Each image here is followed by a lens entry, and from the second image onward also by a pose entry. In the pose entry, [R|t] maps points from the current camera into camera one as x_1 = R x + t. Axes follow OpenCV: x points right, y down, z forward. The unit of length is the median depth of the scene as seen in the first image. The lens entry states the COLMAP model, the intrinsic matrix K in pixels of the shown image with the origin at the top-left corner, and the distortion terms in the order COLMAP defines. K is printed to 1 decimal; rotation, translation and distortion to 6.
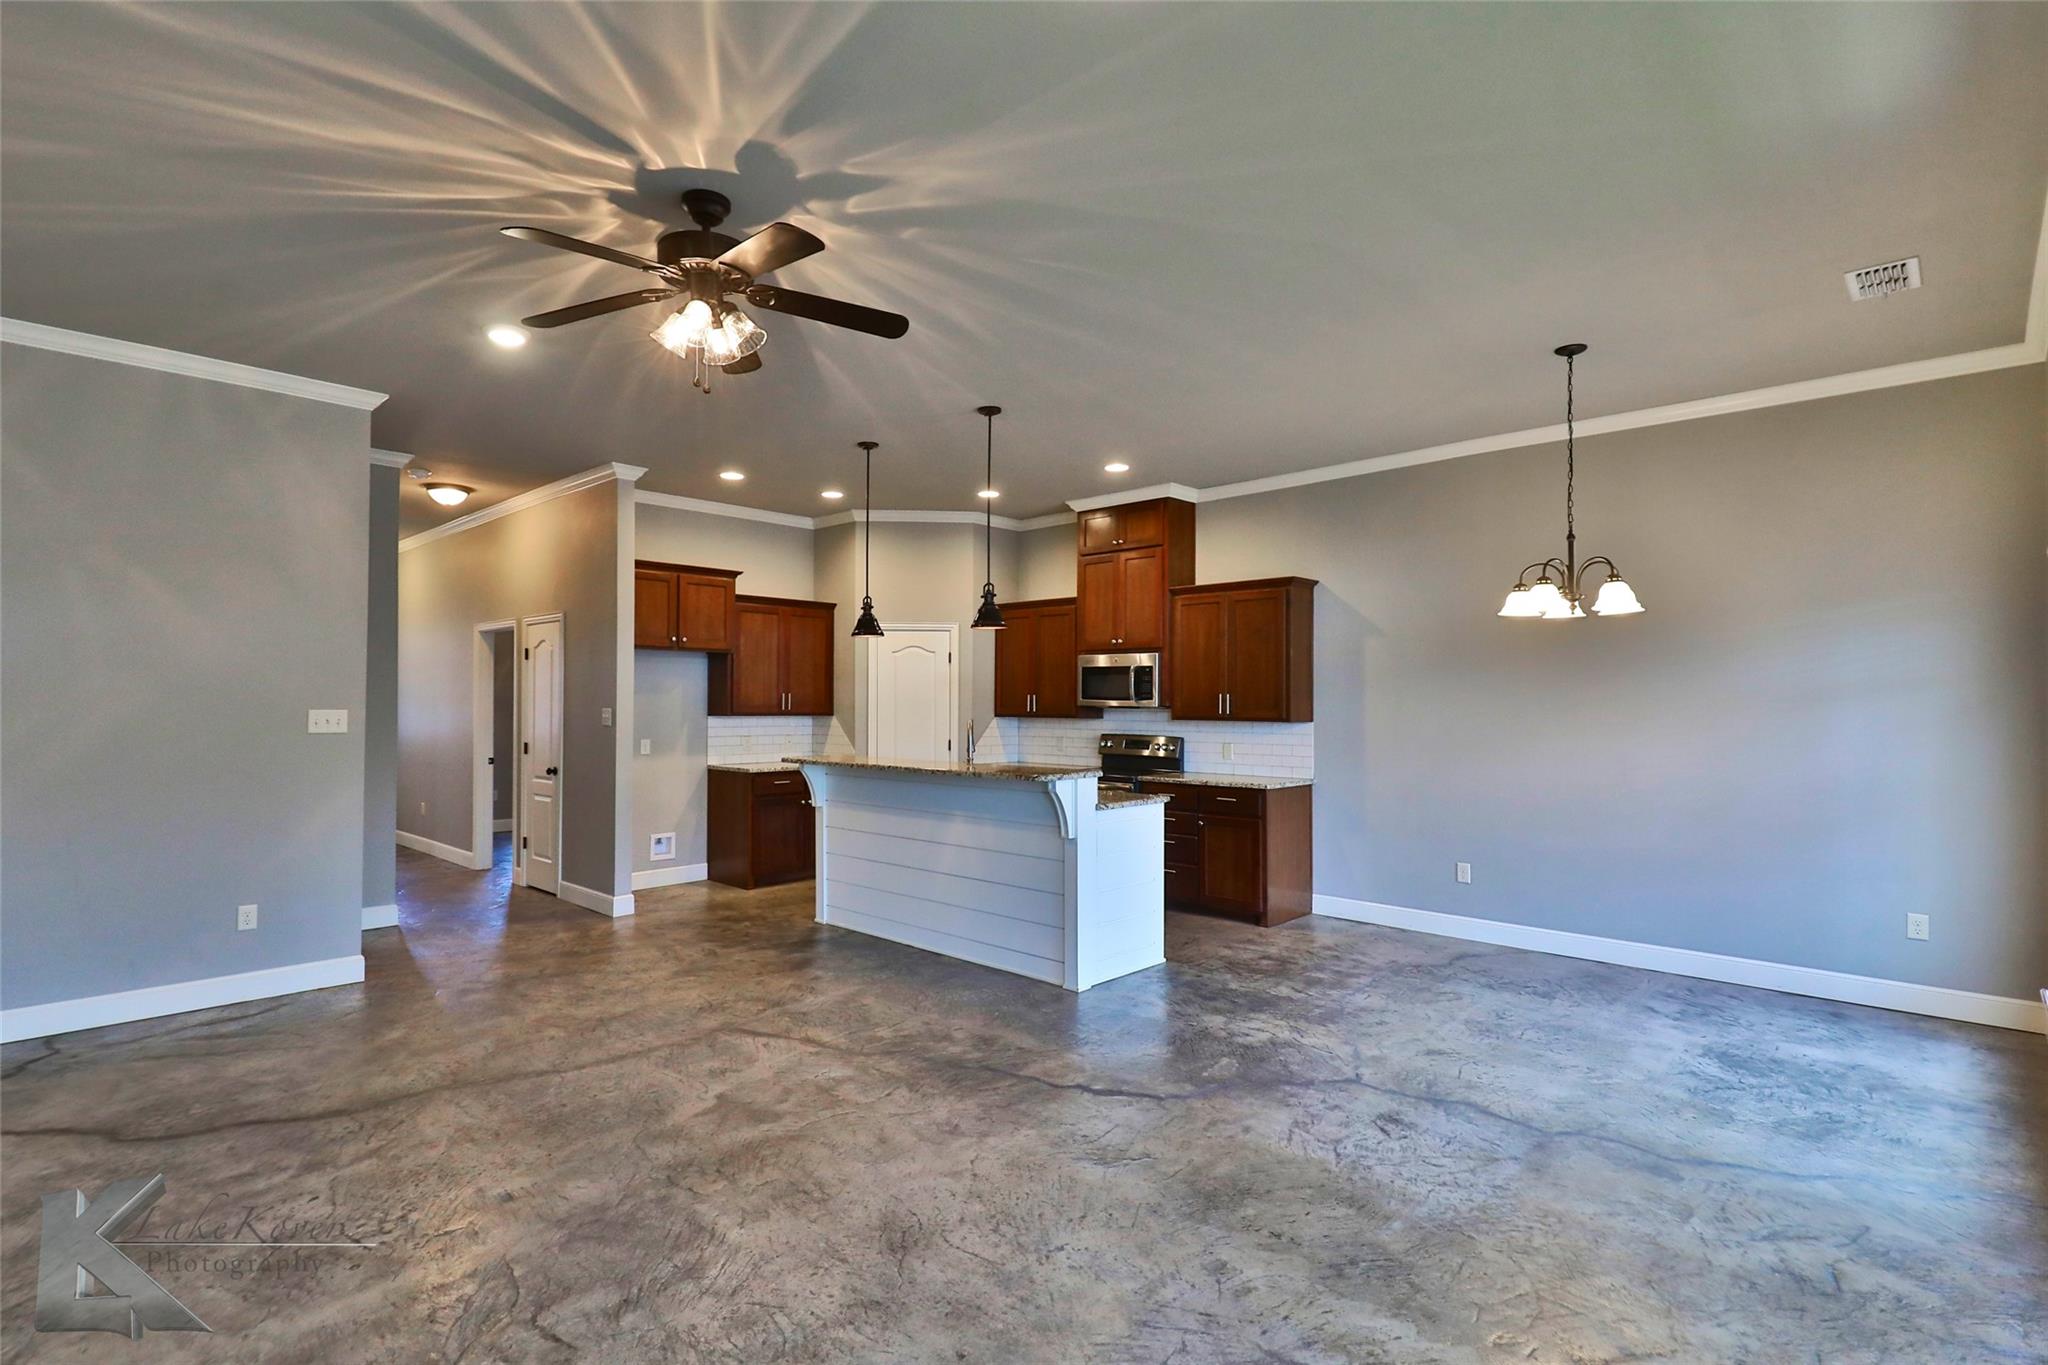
lens RADIAL K [[979.7, 0, 986.1], [0, 979.7, 694.1], [0, 0, 1]] dist [0.012798, -0.005837]
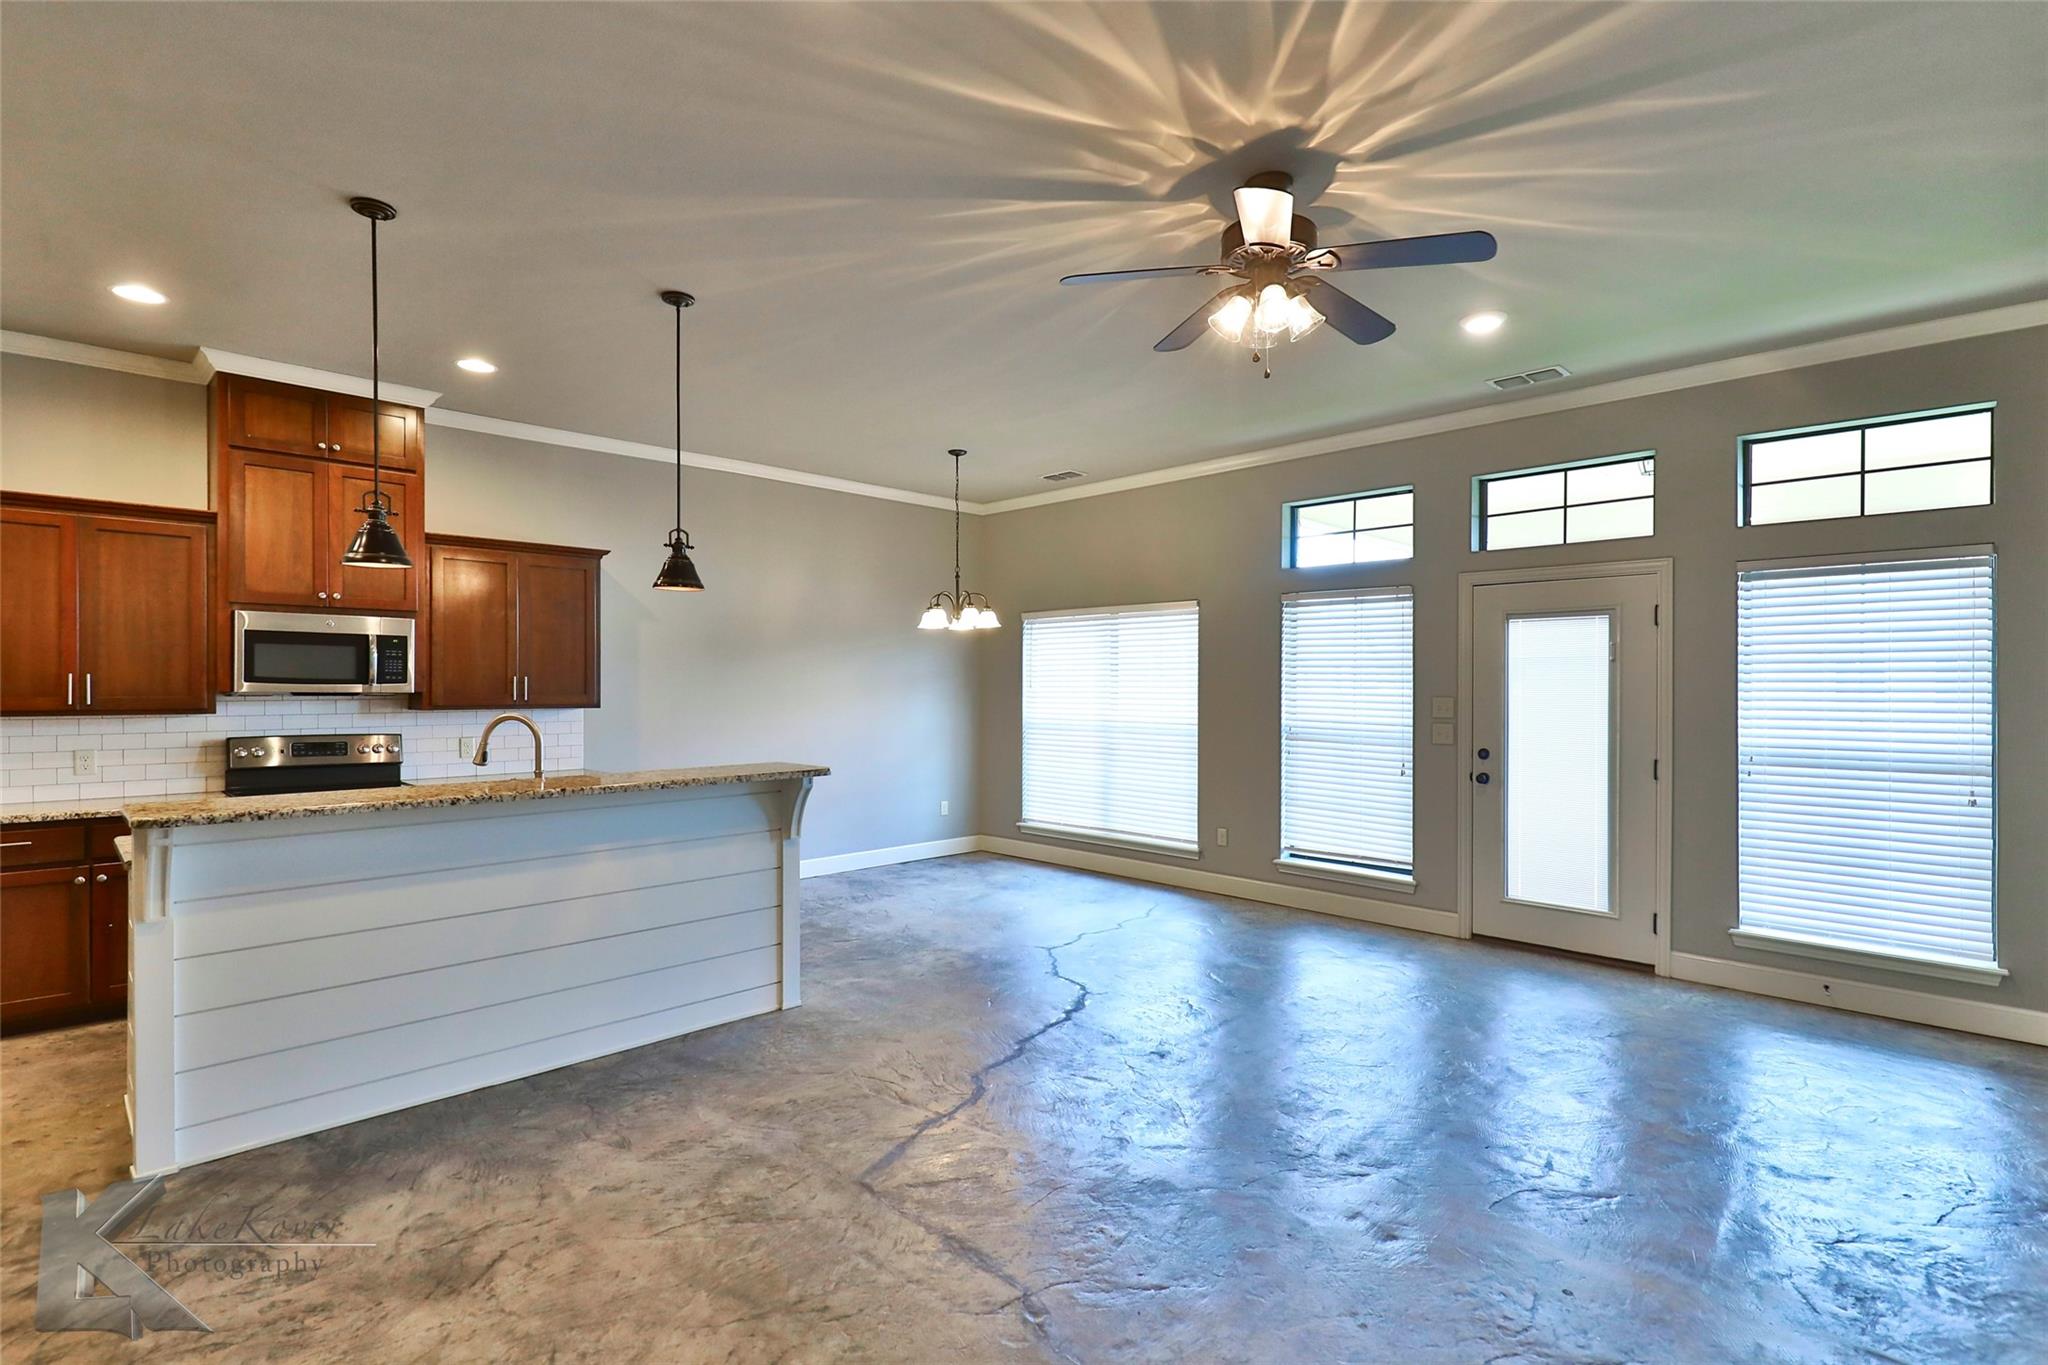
lens RADIAL K [[979.7, 0, 1034.5], [0, 979.7, 690.6], [0, 0, 1]] dist [0.012798, -0.005837]
pose [[0.001560, -0.006809, 0.999976, -0.602384], [-0.007918, 0.999945, 0.006821, 0.002746], [-0.999967, -0.007928, 0.001506, 0.578735]]
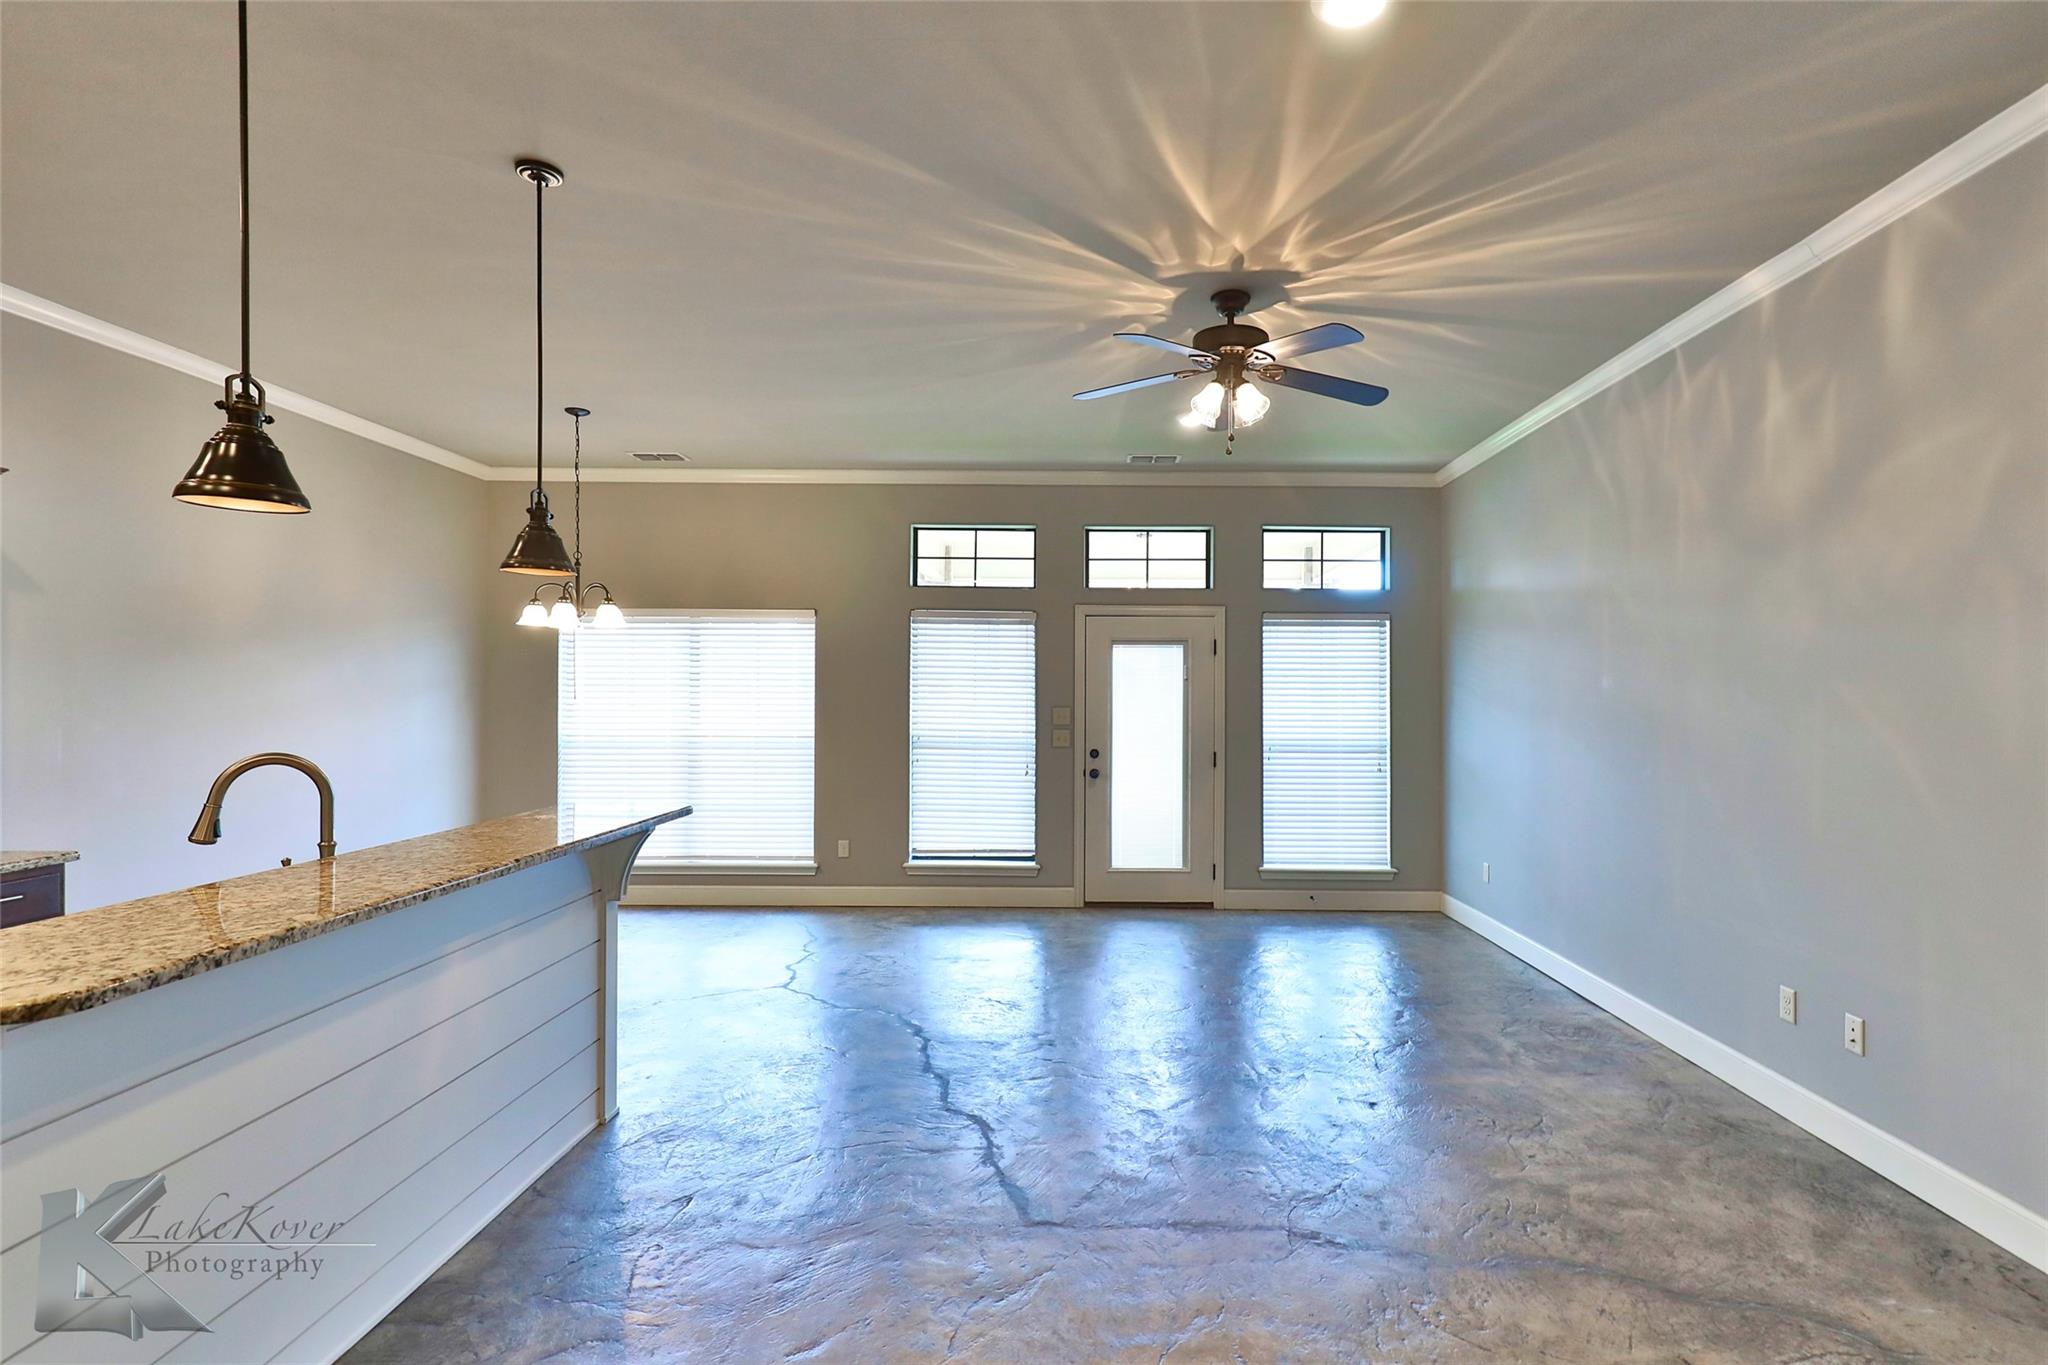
lens RADIAL K [[979.7, 0, 1089.2], [0, 979.7, 692.9], [0, 0, 1]] dist [0.012798, -0.005837]
pose [[-0.707372, -0.006450, 0.706812, -0.482869], [-0.010894, 0.999939, -0.001777, -0.002315], [-0.706757, -0.008957, -0.707399, 0.932676]]
